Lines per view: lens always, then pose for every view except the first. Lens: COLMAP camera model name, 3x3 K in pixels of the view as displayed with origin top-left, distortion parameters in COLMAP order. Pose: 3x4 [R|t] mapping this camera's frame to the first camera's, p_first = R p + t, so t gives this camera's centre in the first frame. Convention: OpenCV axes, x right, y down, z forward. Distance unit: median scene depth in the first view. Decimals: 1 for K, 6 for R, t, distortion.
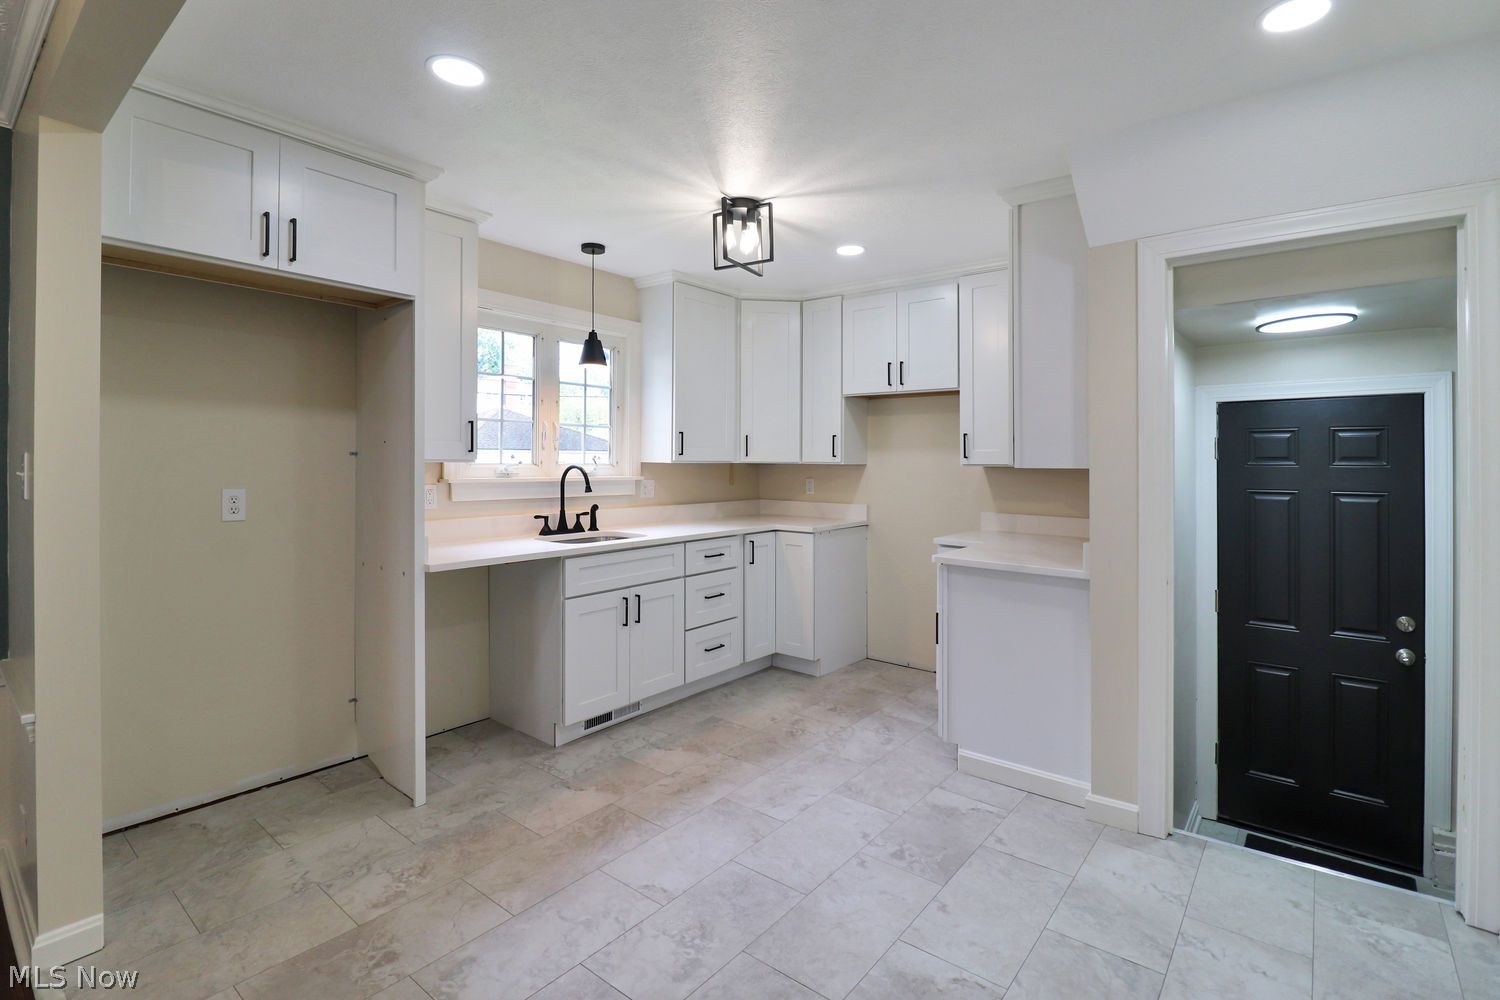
lens RADIAL K [[716.1, 0, 749.9], [0, 716.1, 463.3], [0, 0, 1]] dist [-0.006071, -0.001553]
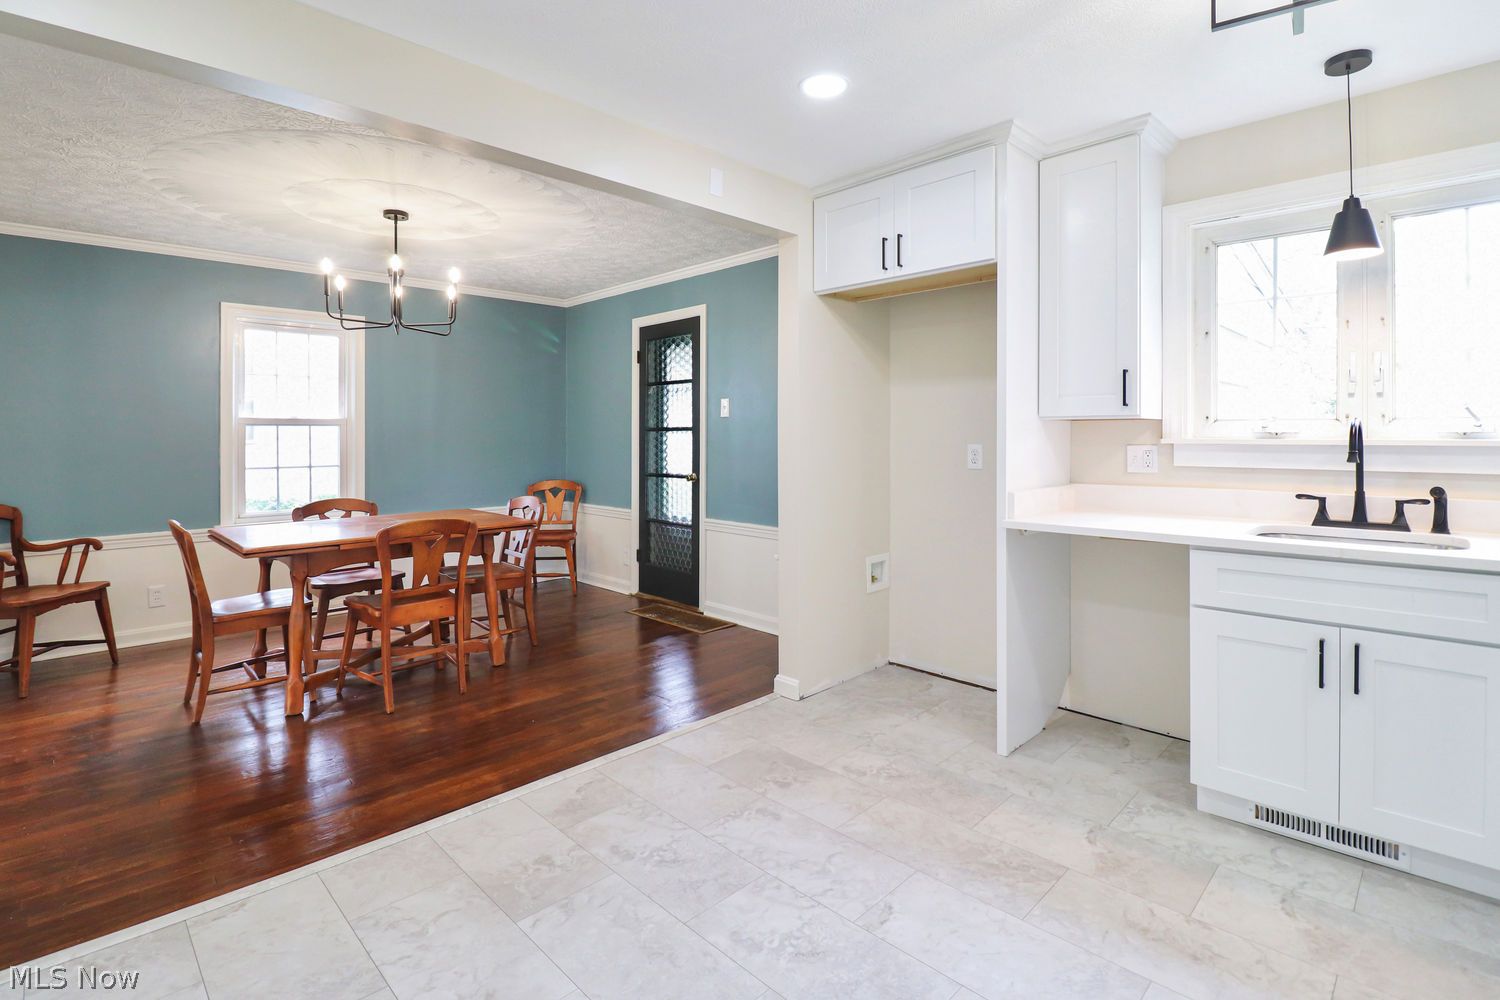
lens RADIAL K [[716.1, 0, 772.6], [0, 716.1, 438.6], [0, 0, 1]] dist [-0.006071, -0.001553]
pose [[-0.103637, 0.000831, -0.994615, 0.406497], [0.003270, 0.999995, 0.000495, 0.016759], [0.994610, -0.003201, -0.103639, 0.537351]]
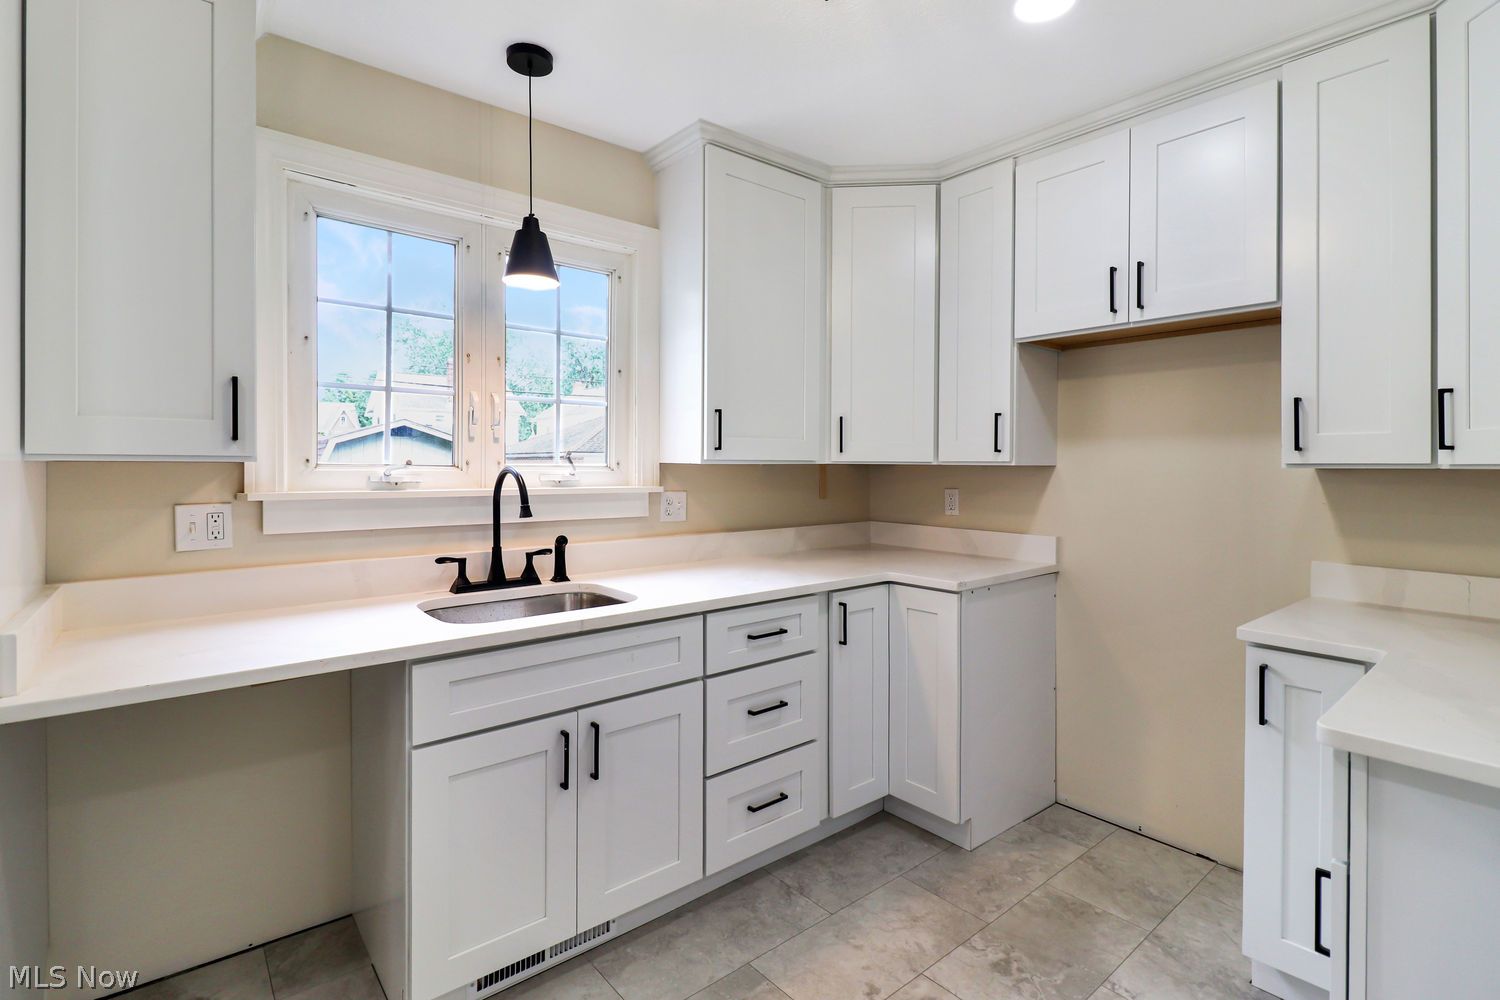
lens RADIAL K [[716.1, 0, 741.4], [0, 716.1, 479.2], [0, 0, 1]] dist [-0.006071, -0.001553]
pose [[0.977885, 0.000849, -0.209143, 0.044920], [0.002792, 0.999850, 0.017115, 0.002651], [0.209126, -0.017321, 0.977735, 0.475963]]
